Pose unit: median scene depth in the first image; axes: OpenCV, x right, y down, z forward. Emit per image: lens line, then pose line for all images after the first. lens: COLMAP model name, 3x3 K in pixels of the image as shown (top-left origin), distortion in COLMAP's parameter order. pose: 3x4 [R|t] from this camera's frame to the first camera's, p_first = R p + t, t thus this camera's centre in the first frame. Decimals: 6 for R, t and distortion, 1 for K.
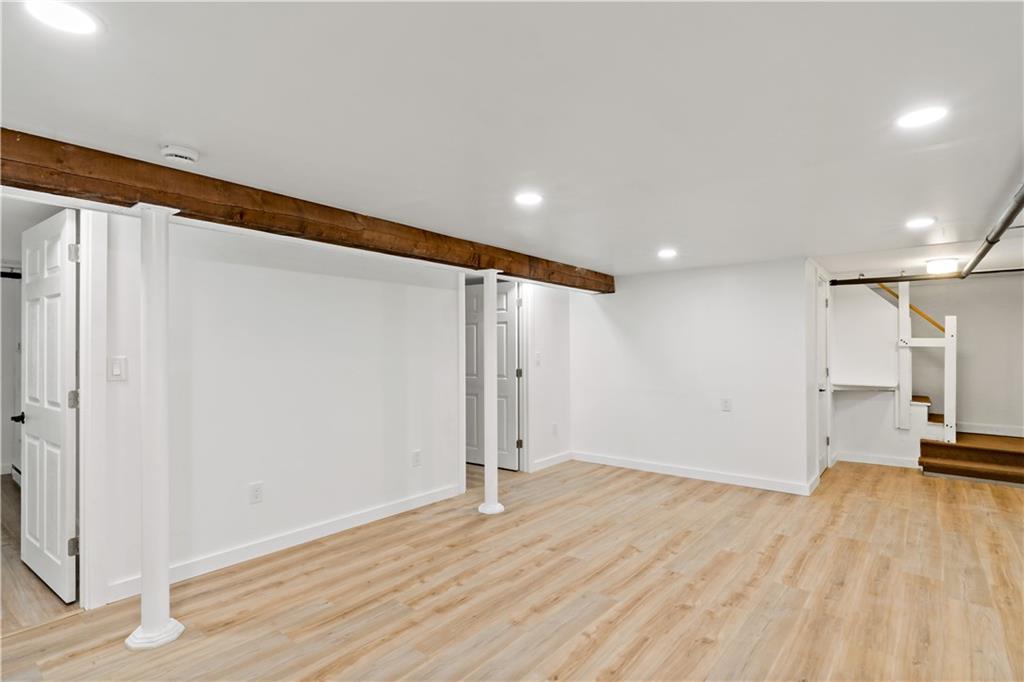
lens RADIAL K [[515.2, 0, 499.5], [0, 515.2, 353.8], [0, 0, 1]] dist [0.000014, 0.000592]
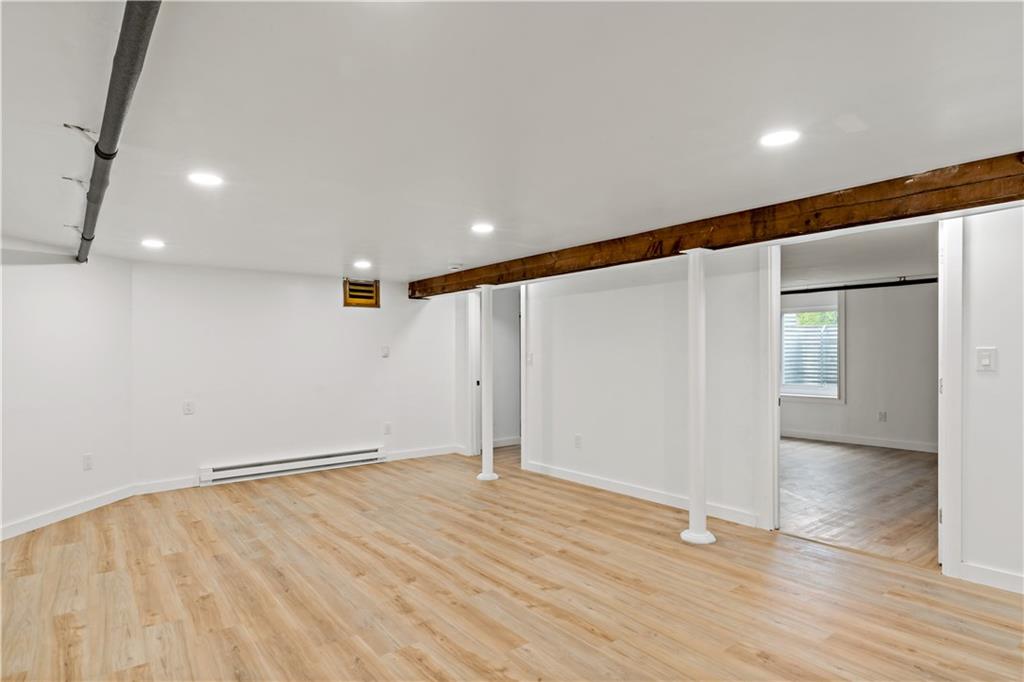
lens RADIAL K [[514.3, 0, 514.9], [0, 514.3, 354.7], [0, 0, 1]] dist [-0.004892, -0.000271]
pose [[-0.172080, 0.006706, -0.985060, 1.169445], [0.000176, 0.999977, 0.006777, 0.001441], [0.985083, 0.000993, -0.172077, 1.175132]]
